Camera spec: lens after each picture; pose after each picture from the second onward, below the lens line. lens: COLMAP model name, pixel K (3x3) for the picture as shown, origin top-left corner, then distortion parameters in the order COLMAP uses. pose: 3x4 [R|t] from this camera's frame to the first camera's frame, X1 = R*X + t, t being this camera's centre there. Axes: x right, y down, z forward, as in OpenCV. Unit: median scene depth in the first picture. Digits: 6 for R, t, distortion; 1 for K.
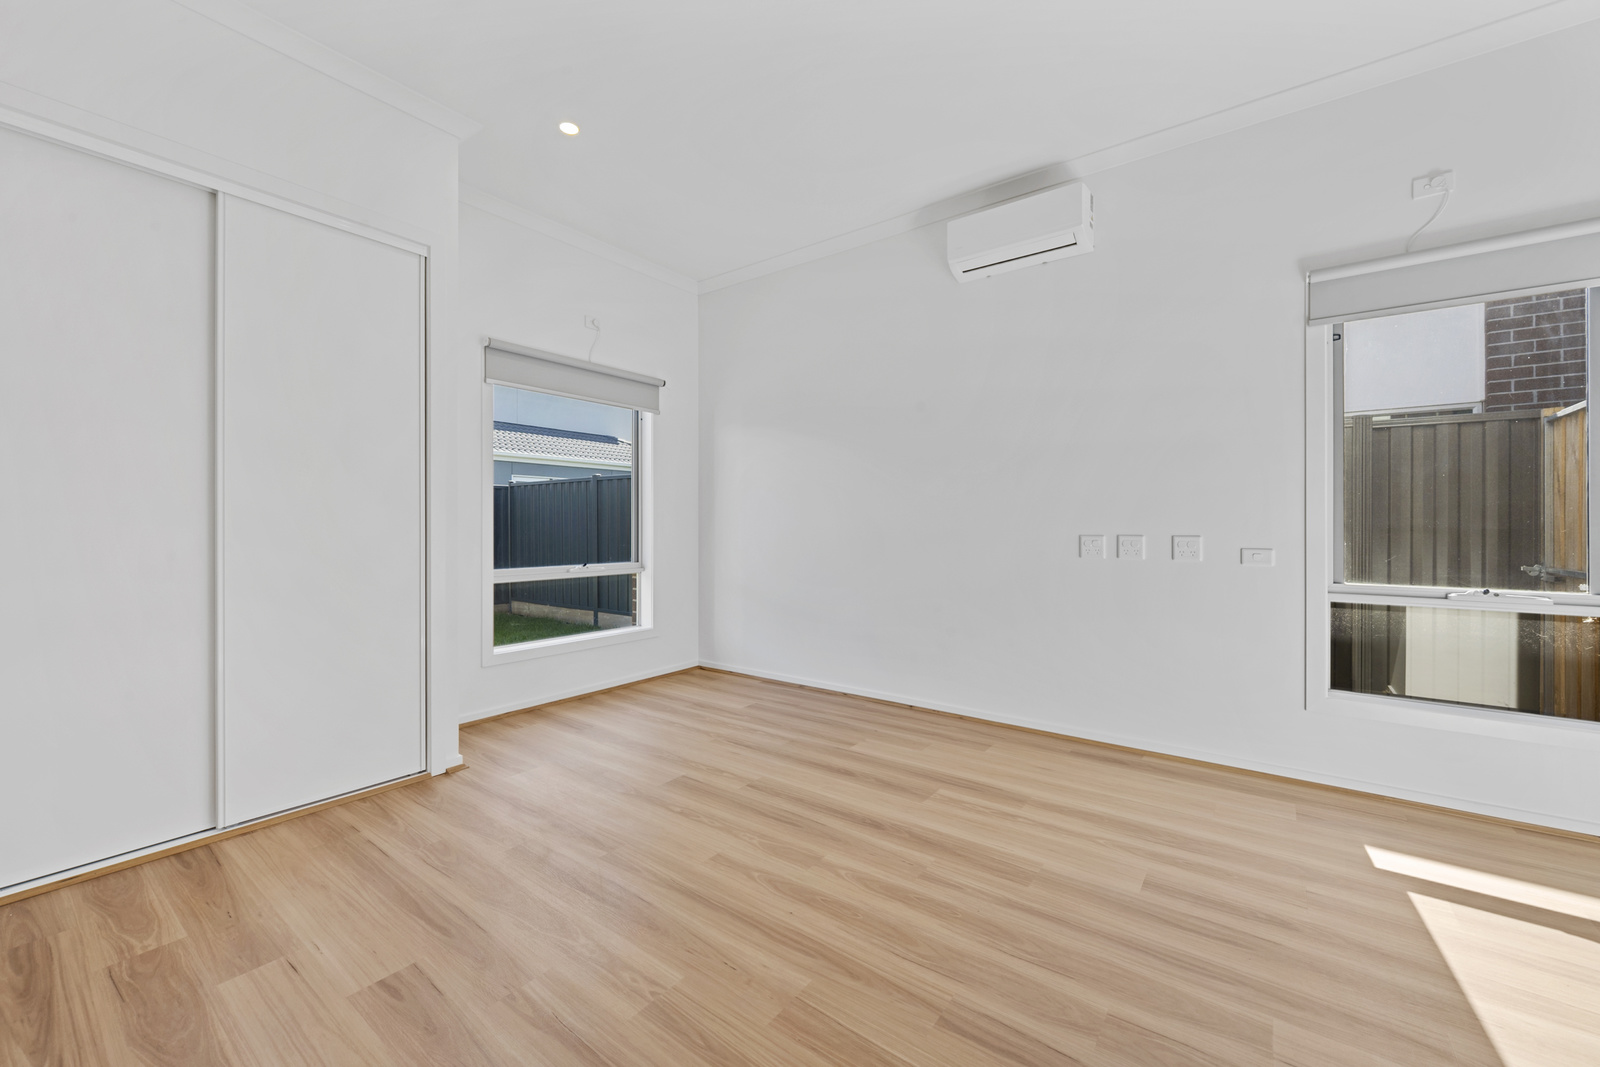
lens RADIAL K [[634.8, 0, 800.0], [0, 634.8, 533.5], [0, 0, 1]] dist [-0.000070, -0.000487]
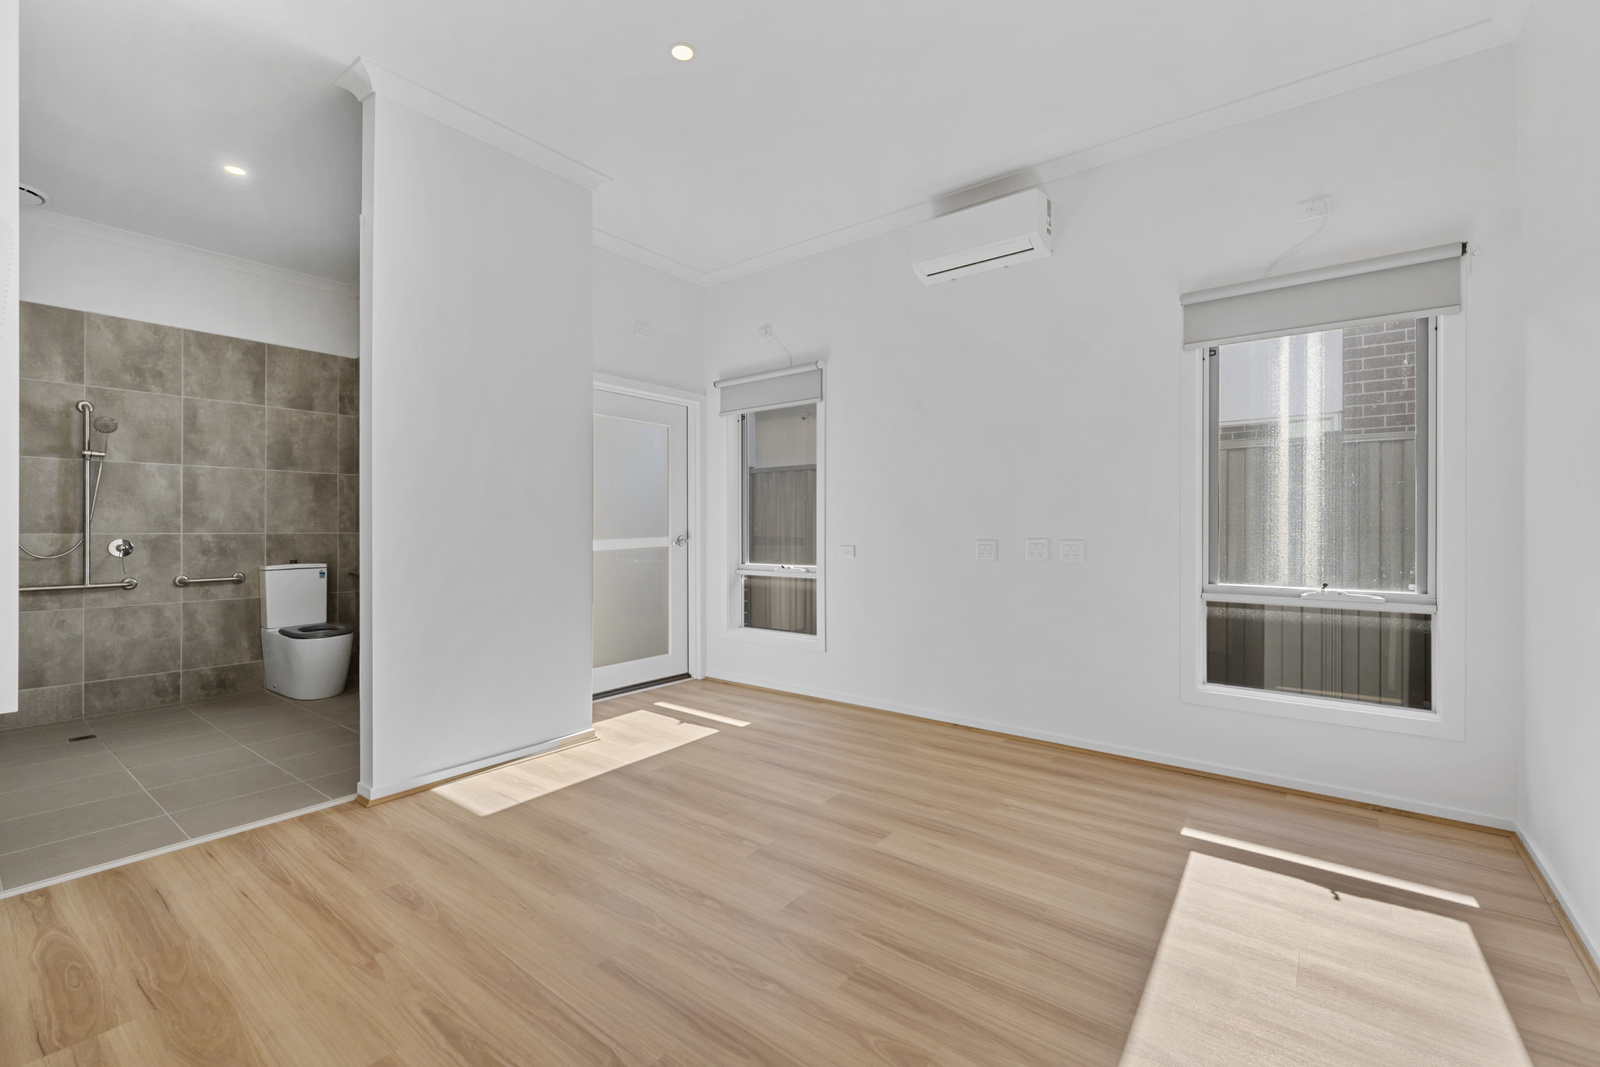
lens RADIAL K [[678.0, 0, 800.0], [0, 678.0, 533.5], [0, 0, 1]] dist [-0.014853, 0.000342]
pose [[0.999492, 0.003042, -0.031732, 0.188306], [-0.003142, 0.999990, -0.003109, 0.000271], [0.031722, 0.003208, 0.999492, -0.152422]]
